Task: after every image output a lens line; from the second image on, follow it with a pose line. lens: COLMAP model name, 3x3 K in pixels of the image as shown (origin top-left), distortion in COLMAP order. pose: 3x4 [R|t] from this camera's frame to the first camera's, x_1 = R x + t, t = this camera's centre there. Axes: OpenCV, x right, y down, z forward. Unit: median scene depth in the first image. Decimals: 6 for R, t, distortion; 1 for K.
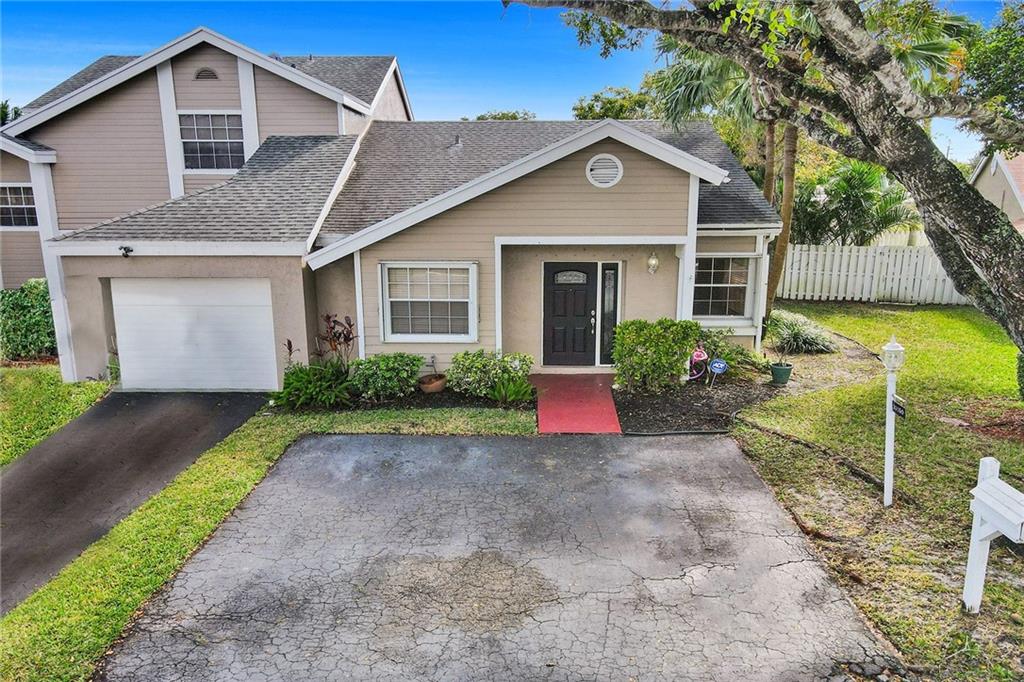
lens RADIAL K [[734.1, 0, 512.0], [0, 734.1, 341.0], [0, 0, 1]] dist [-0.001460, -0.001640]
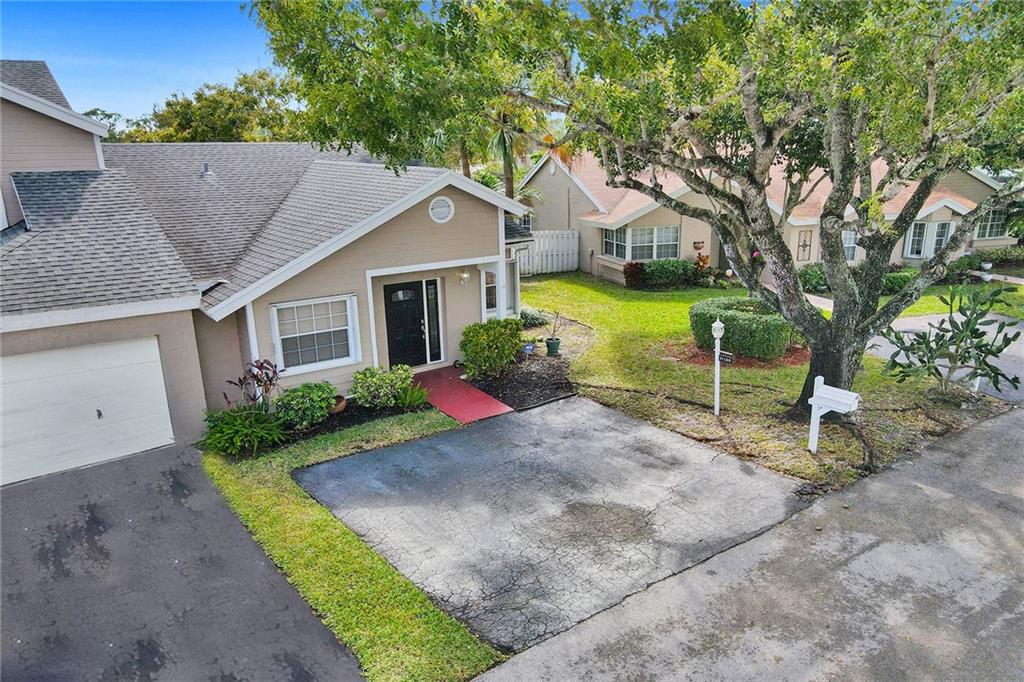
lens RADIAL K [[699.8, 0, 512.0], [0, 699.8, 341.0], [0, 0, 1]] dist [-0.001457, -0.000259]
pose [[0.811096, -0.157941, 0.563186, -0.516925], [0.135035, 0.987406, 0.082433, -0.098631], [-0.569112, 0.009189, 0.822208, -0.052849]]
